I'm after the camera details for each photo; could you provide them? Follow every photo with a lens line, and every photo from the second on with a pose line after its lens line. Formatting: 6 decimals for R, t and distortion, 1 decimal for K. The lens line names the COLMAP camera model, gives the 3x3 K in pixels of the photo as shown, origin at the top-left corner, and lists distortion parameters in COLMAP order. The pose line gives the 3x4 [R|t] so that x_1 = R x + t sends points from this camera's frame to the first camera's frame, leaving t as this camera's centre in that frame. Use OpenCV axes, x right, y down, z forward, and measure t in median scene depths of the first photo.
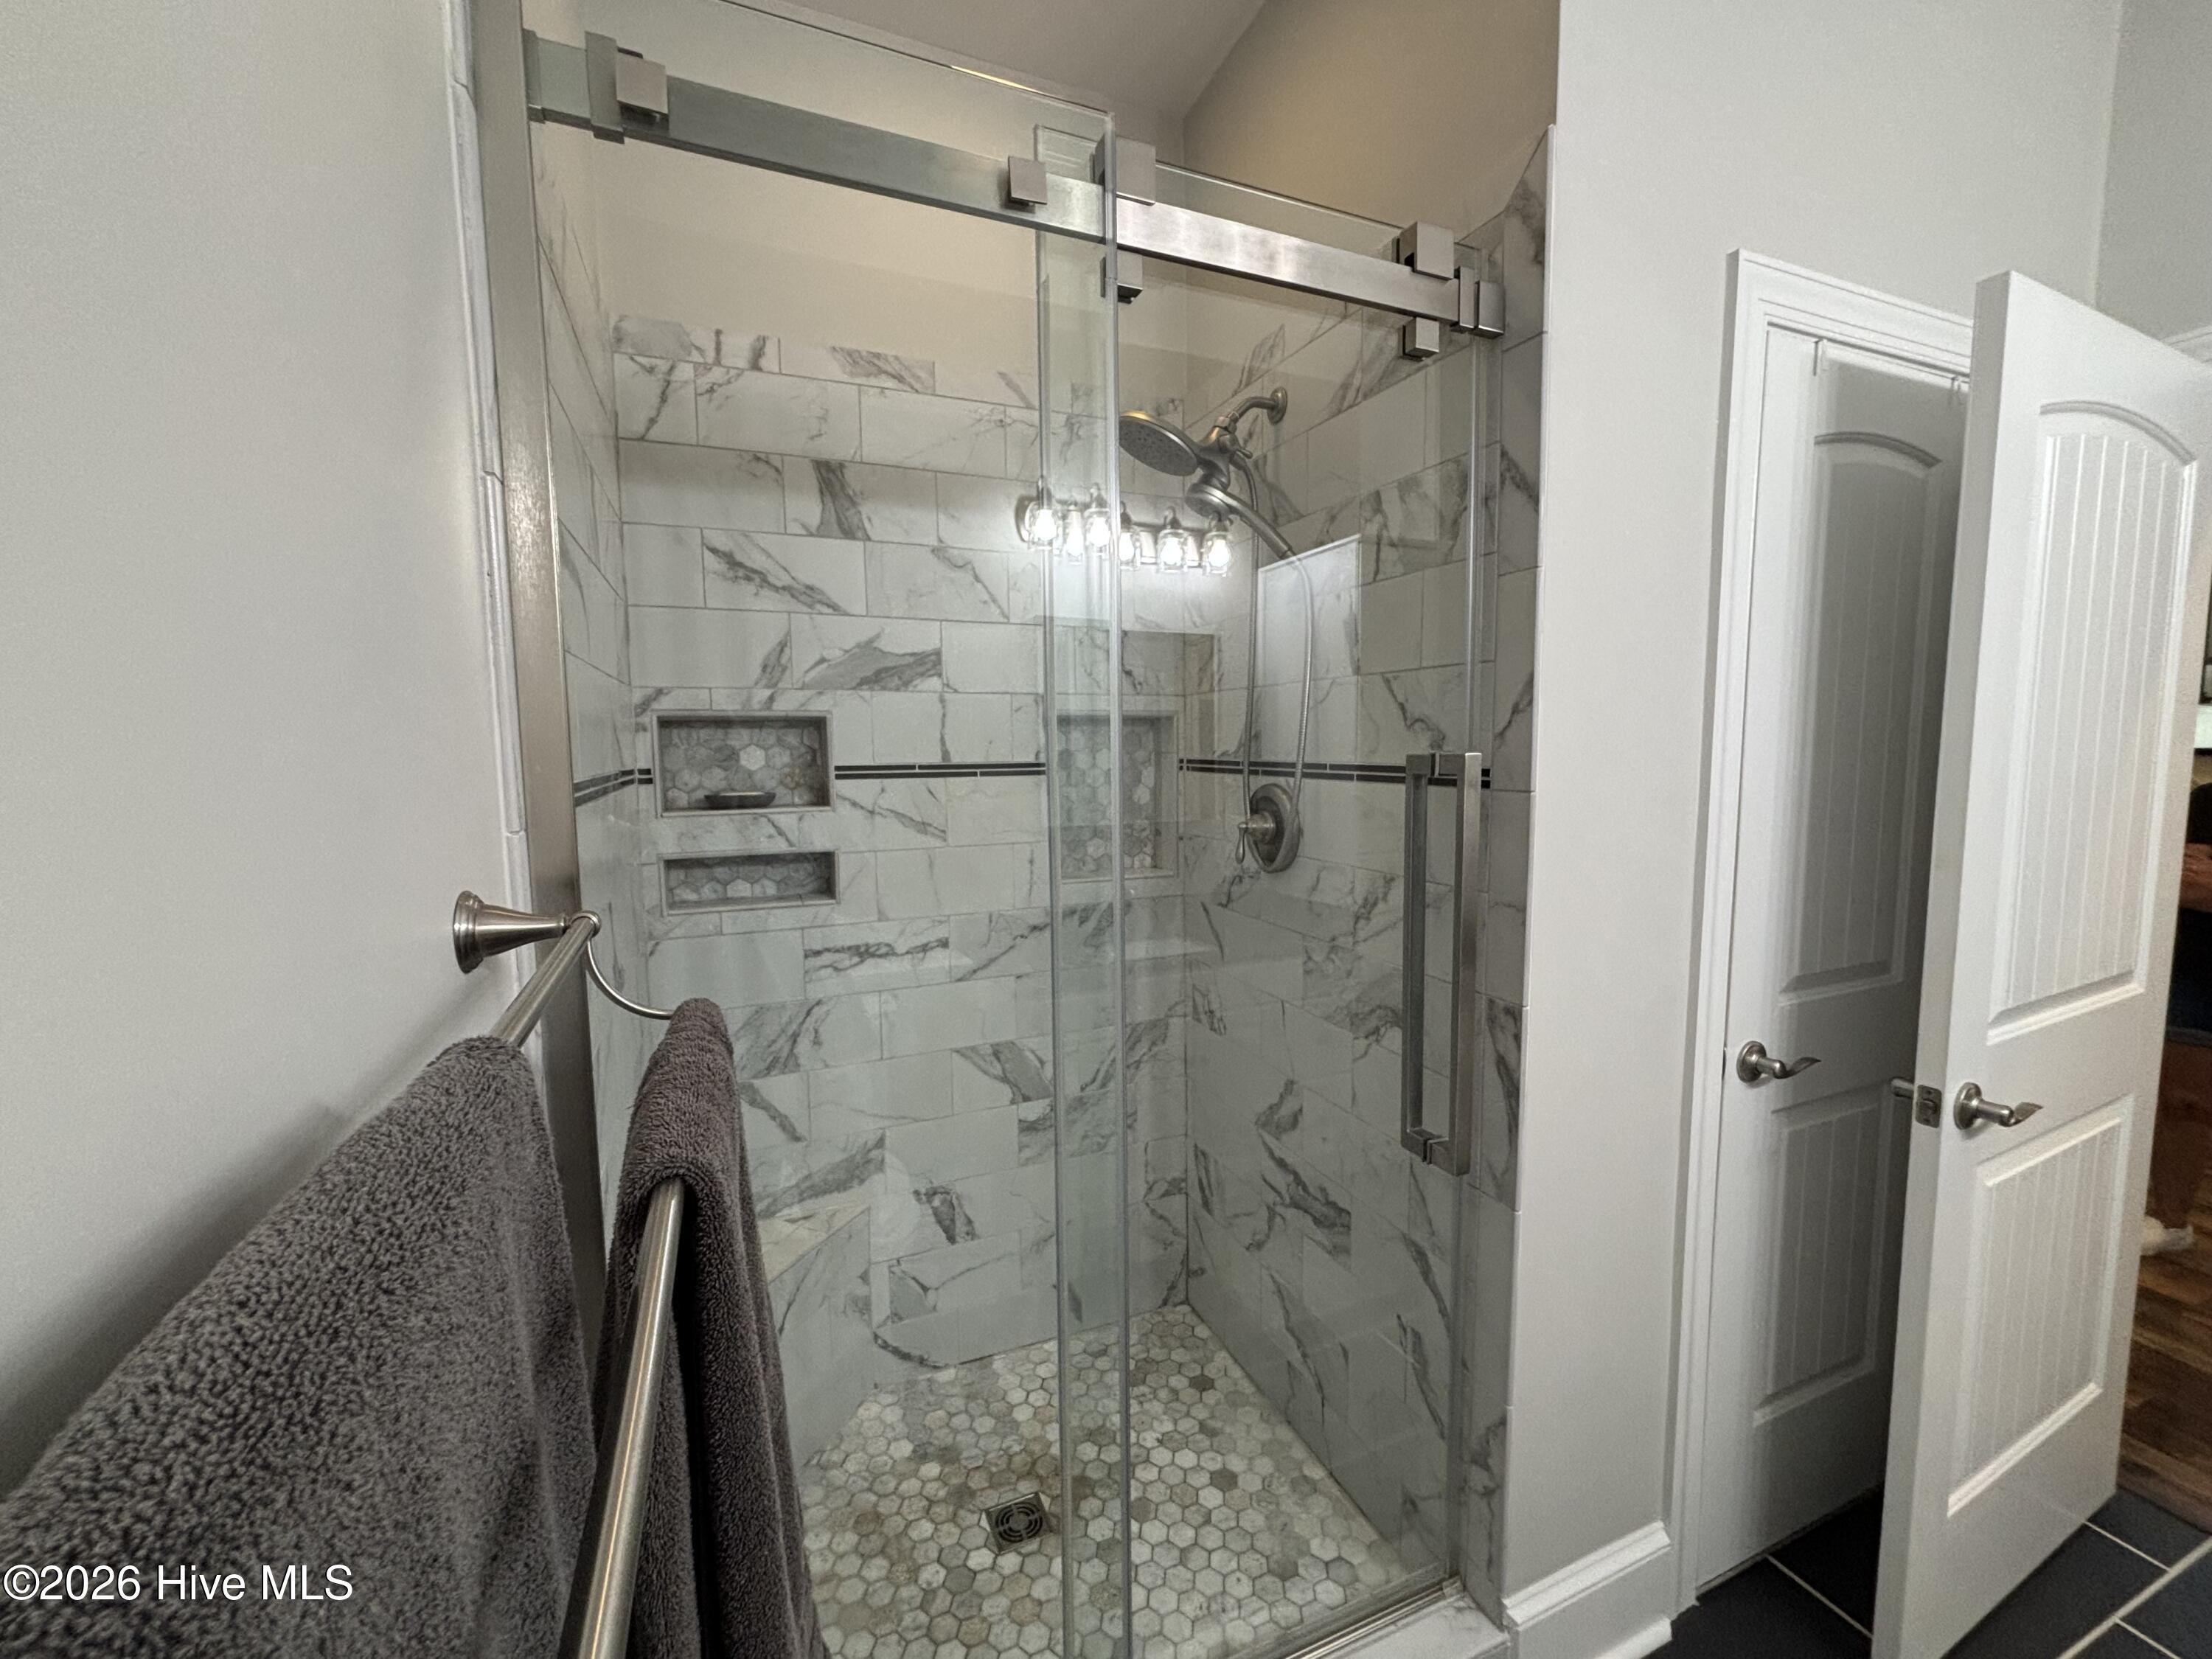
lens RADIAL K [[899.3, 0, 1095.9], [0, 899.3, 833.2], [0, 0, 1]] dist [0.002231, -0.001781]
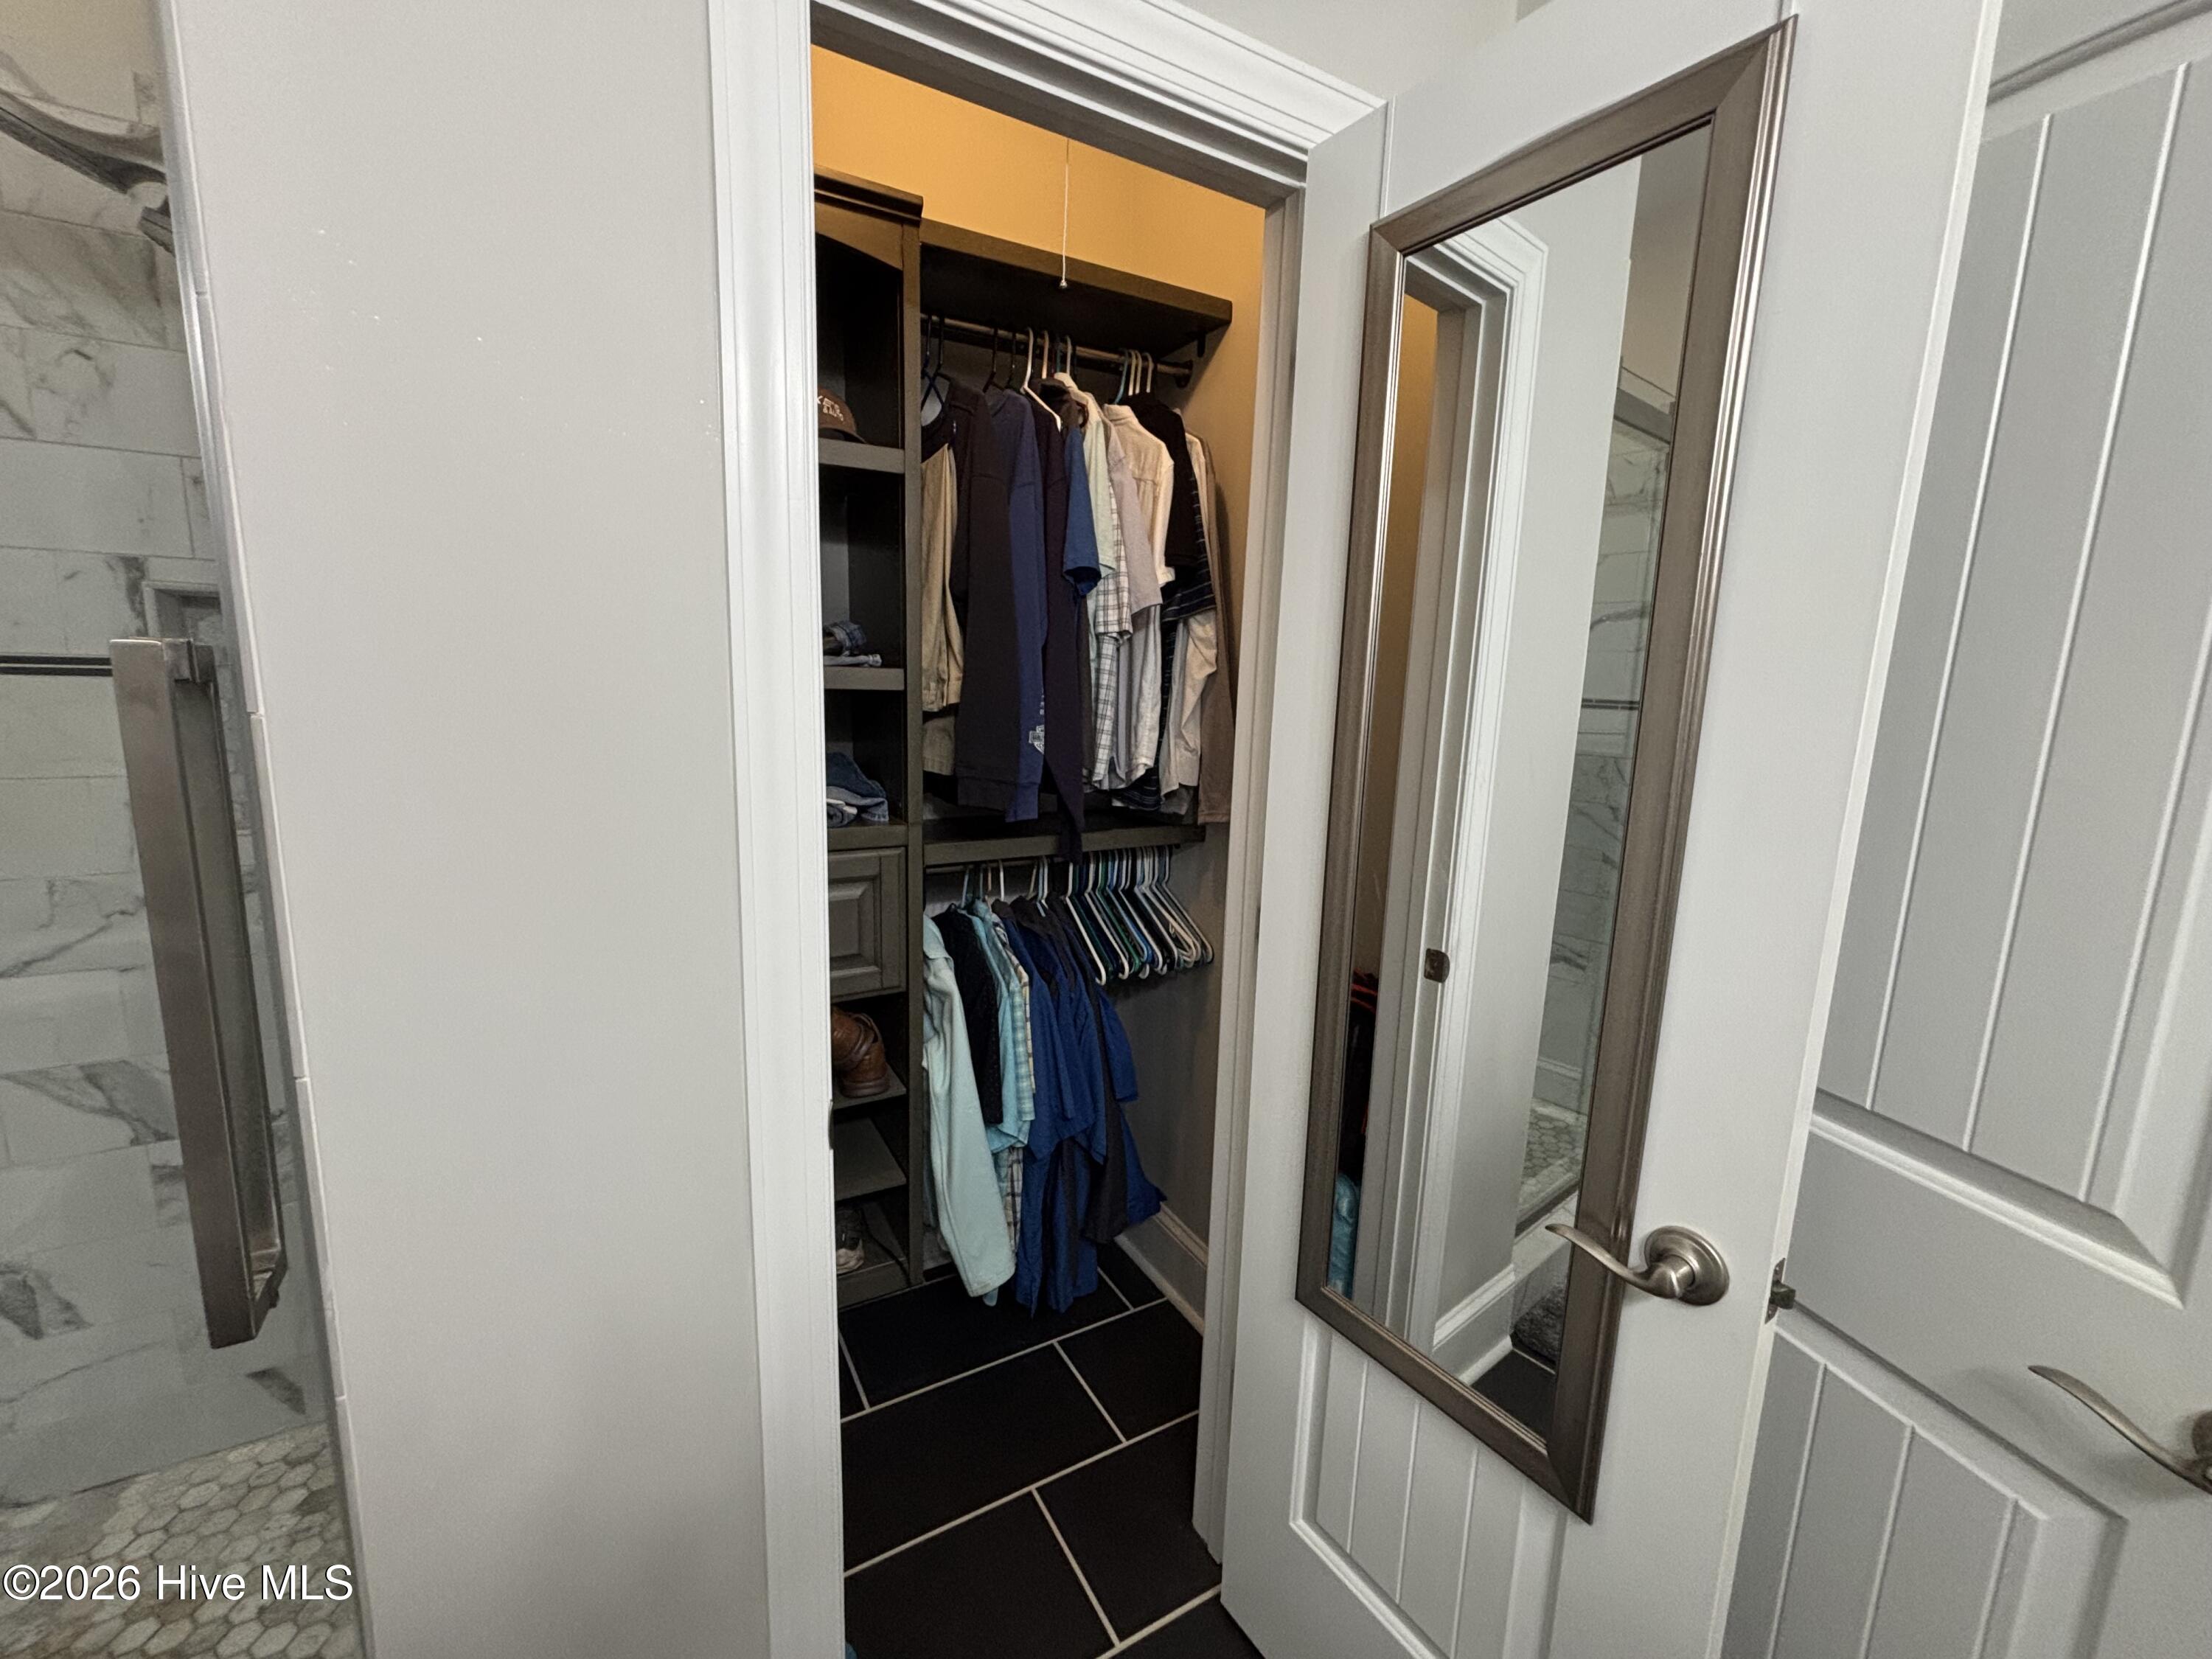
lens RADIAL K [[899.3, 0, 1118.7], [0, 899.3, 840.6], [0, 0, 1]] dist [0.002231, -0.001781]
pose [[0.991493, 0.018864, 0.128789, 0.666470], [-0.028764, 0.996735, 0.075448, -0.016976], [-0.126945, -0.078511, 0.988798, 0.247317]]
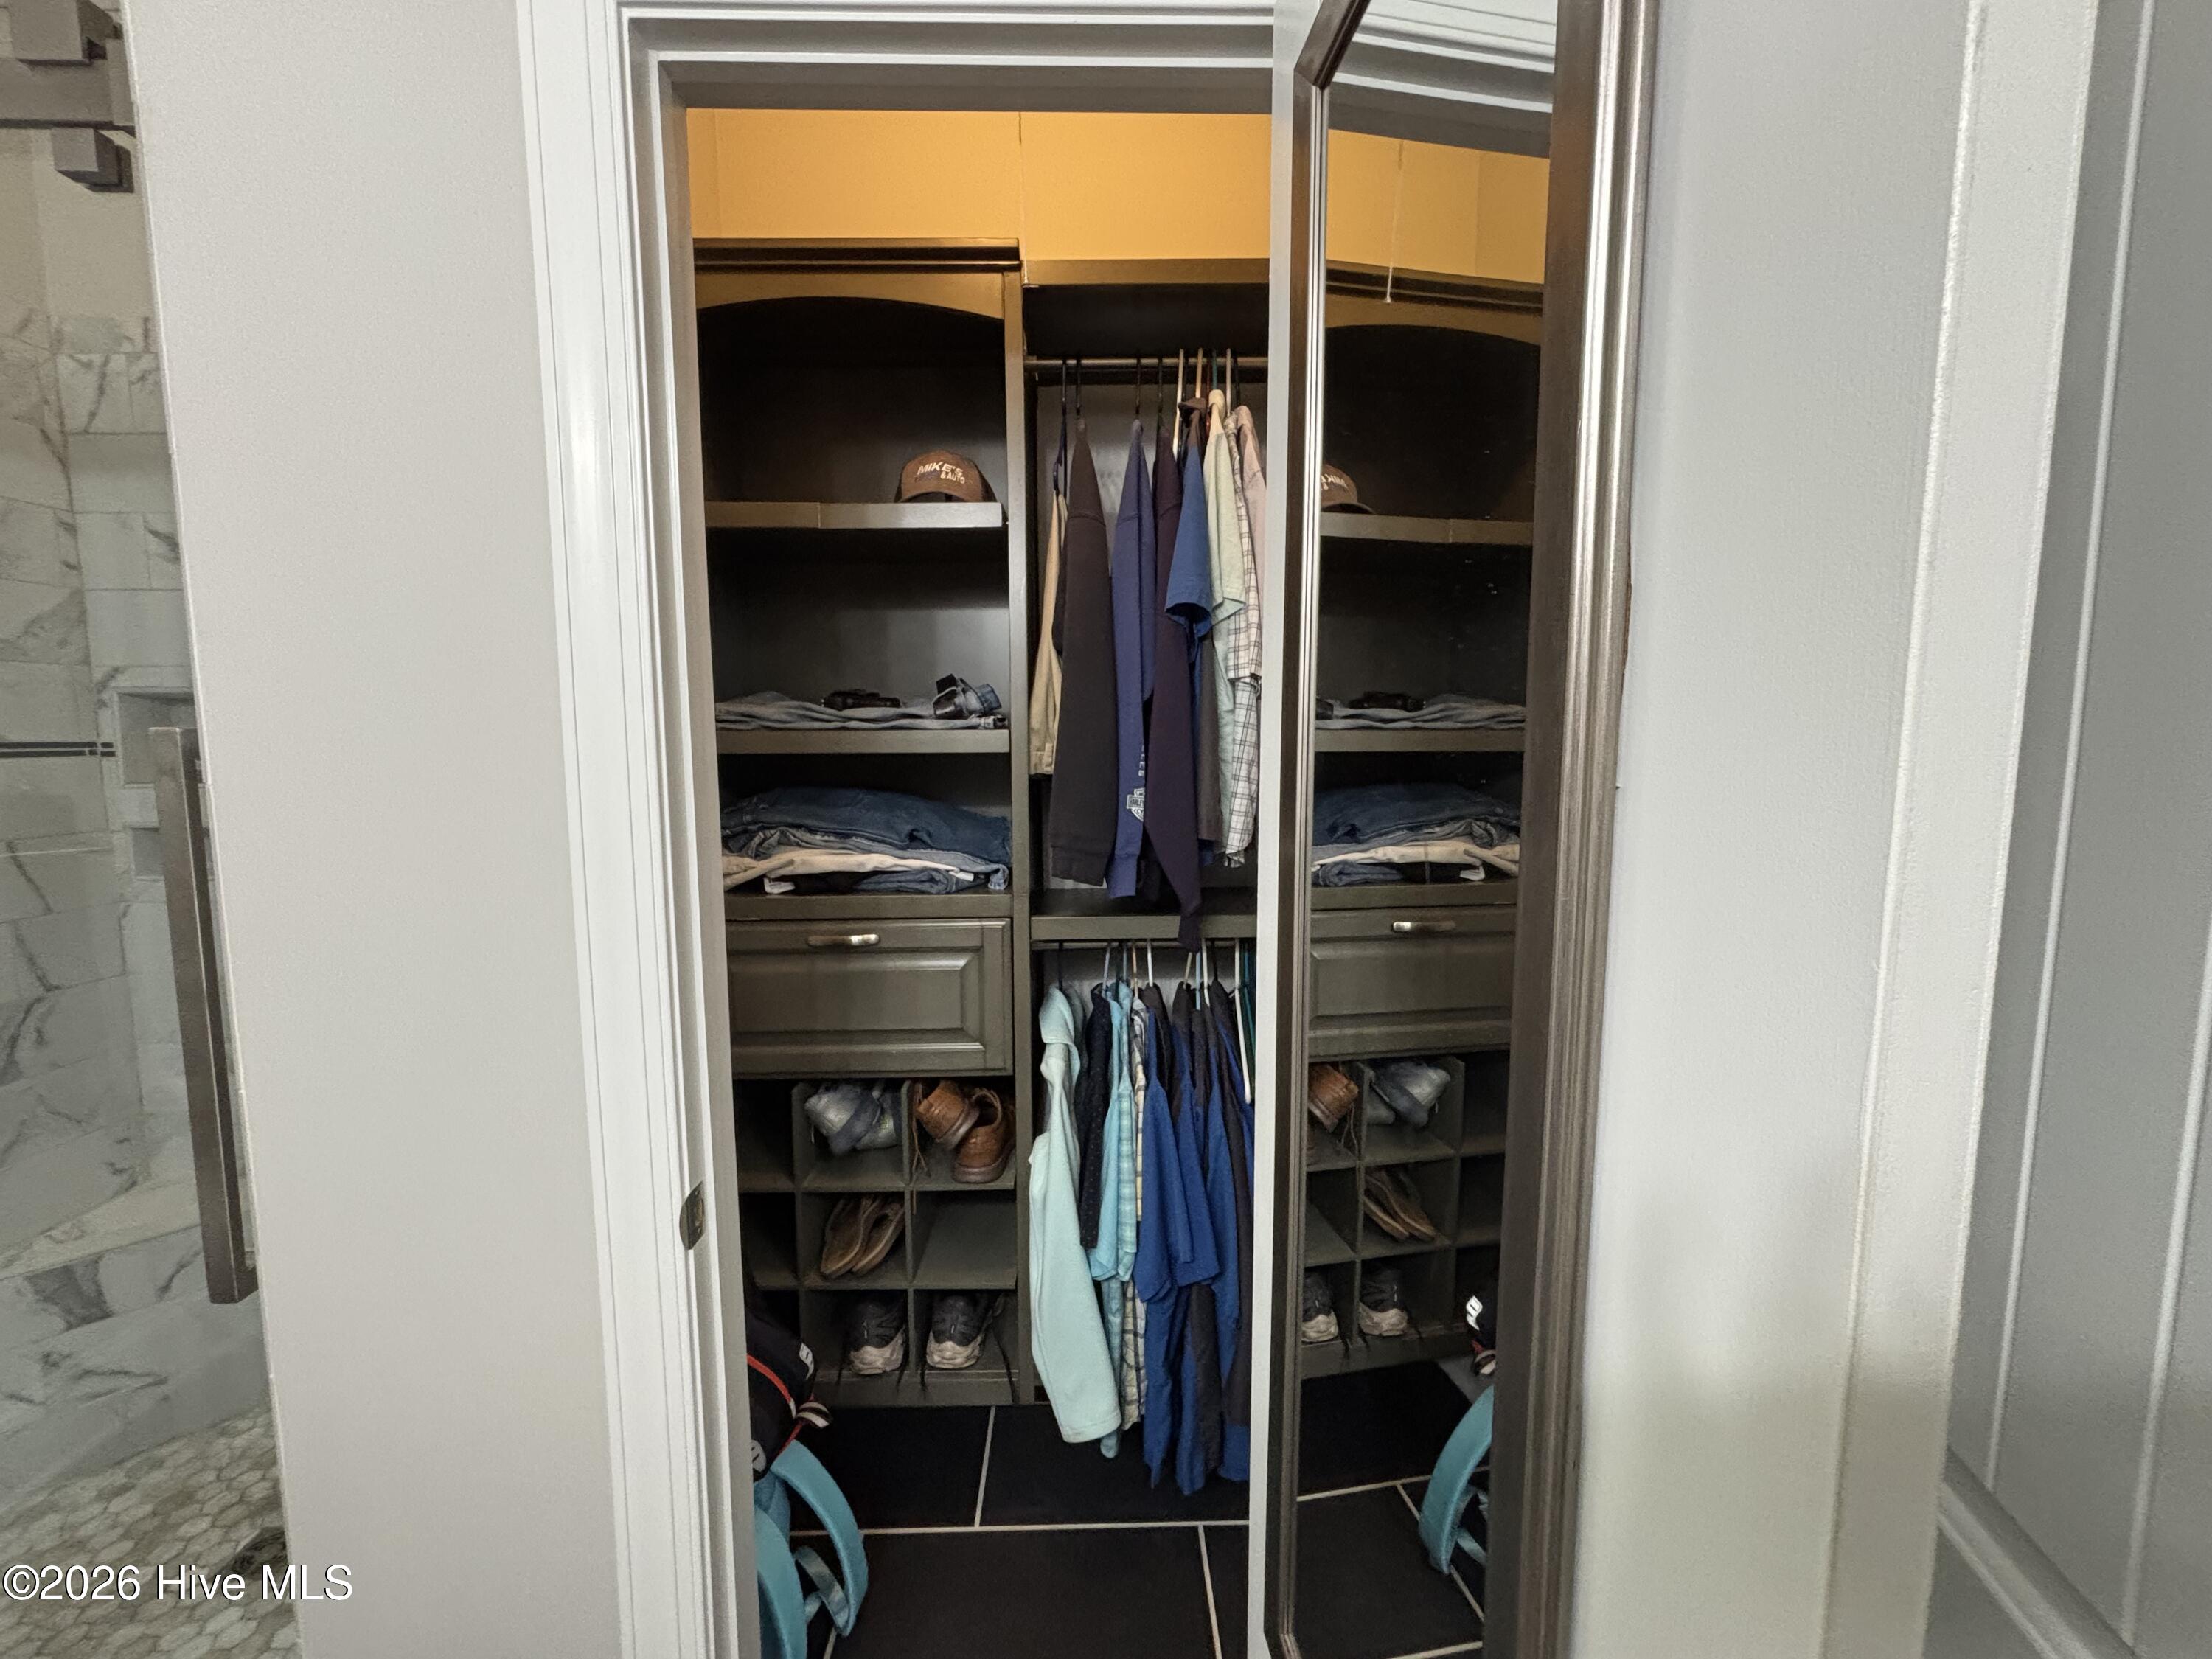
lens RADIAL K [[899.3, 0, 1114.4], [0, 899.3, 829.1], [0, 0, 1]] dist [0.002231, -0.001781]
pose [[0.928949, 0.049048, -0.366945, 0.970174], [-0.044891, 0.998794, 0.019860, -0.041512], [0.367477, -0.001976, 0.930031, 0.426007]]
